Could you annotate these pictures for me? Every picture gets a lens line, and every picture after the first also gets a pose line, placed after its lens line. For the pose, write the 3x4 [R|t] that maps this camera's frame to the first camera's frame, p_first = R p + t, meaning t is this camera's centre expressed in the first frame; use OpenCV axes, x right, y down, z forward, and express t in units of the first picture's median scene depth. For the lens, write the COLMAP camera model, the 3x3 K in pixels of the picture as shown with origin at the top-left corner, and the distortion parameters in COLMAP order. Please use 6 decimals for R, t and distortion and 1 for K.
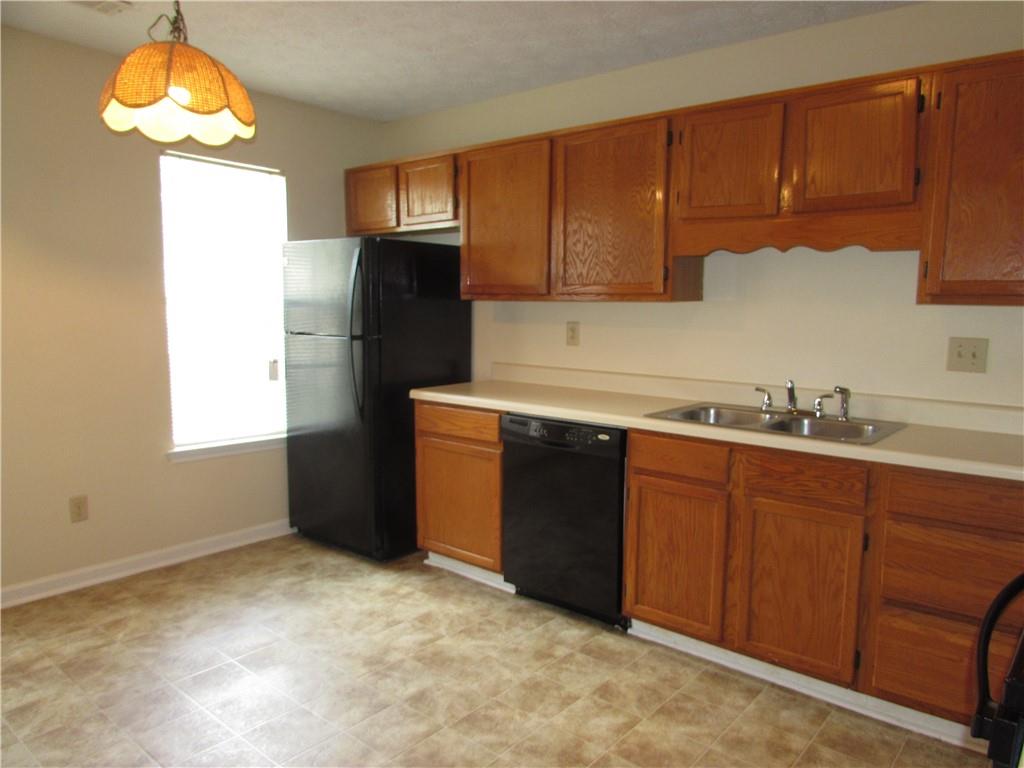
lens RADIAL K [[721.3, 0, 504.4], [0, 721.3, 382.0], [0, 0, 1]] dist [-0.042466, 0.023513]
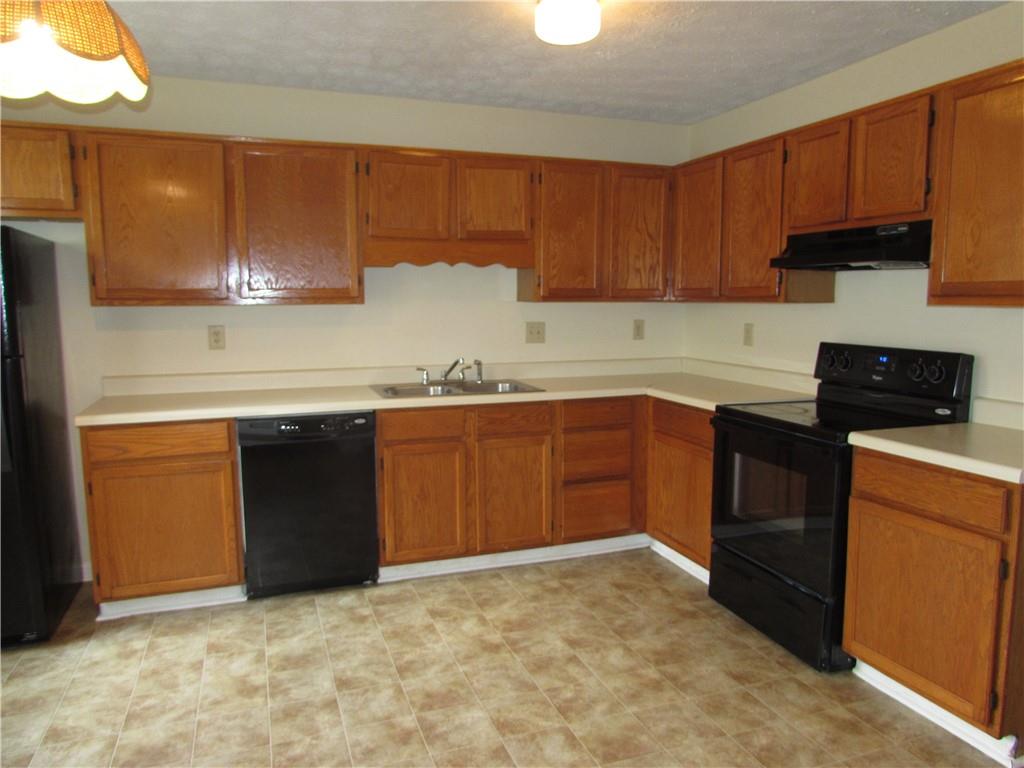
lens RADIAL K [[721.3, 0, 504.3], [0, 721.3, 388.3], [0, 0, 1]] dist [-0.042466, 0.023513]
pose [[0.501072, -0.115843, 0.857617, -0.747611], [0.107548, 0.991653, 0.071112, -0.034311], [-0.858697, 0.056603, 0.509348, 0.207247]]
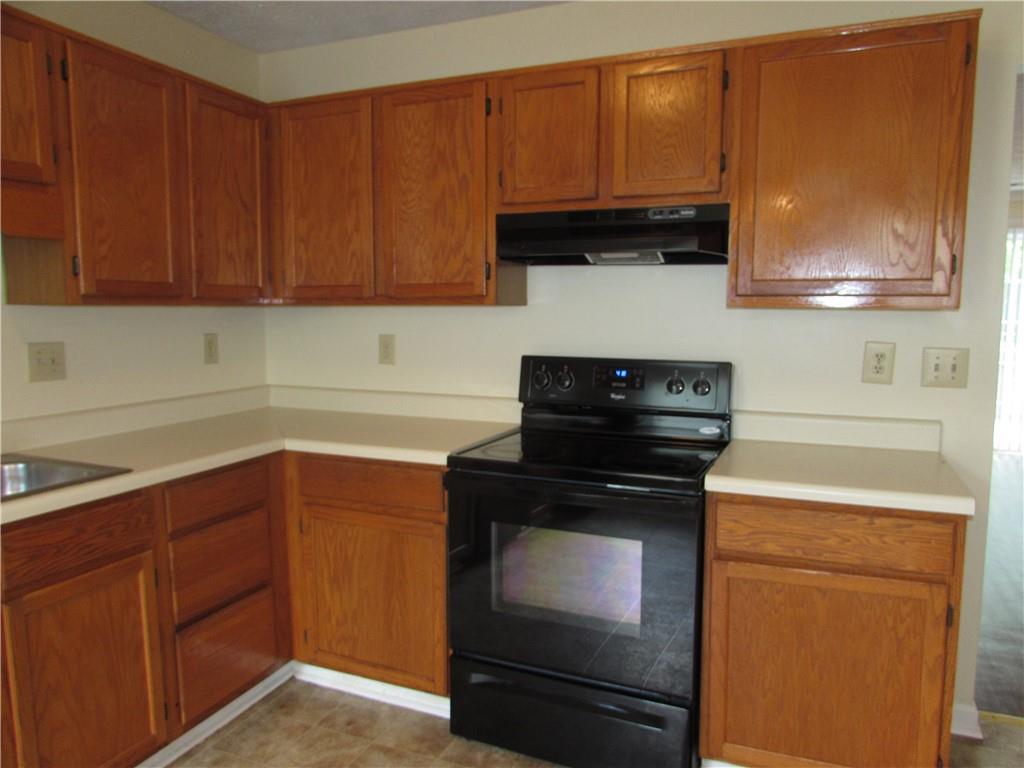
lens RADIAL K [[721.3, 0, 508.8], [0, 721.3, 388.9], [0, 0, 1]] dist [-0.042466, 0.023513]
pose [[-0.303435, -0.114716, 0.945922, -0.344126], [0.106956, 0.982352, 0.153443, -0.072944], [-0.946830, 0.147732, -0.285810, 0.649347]]
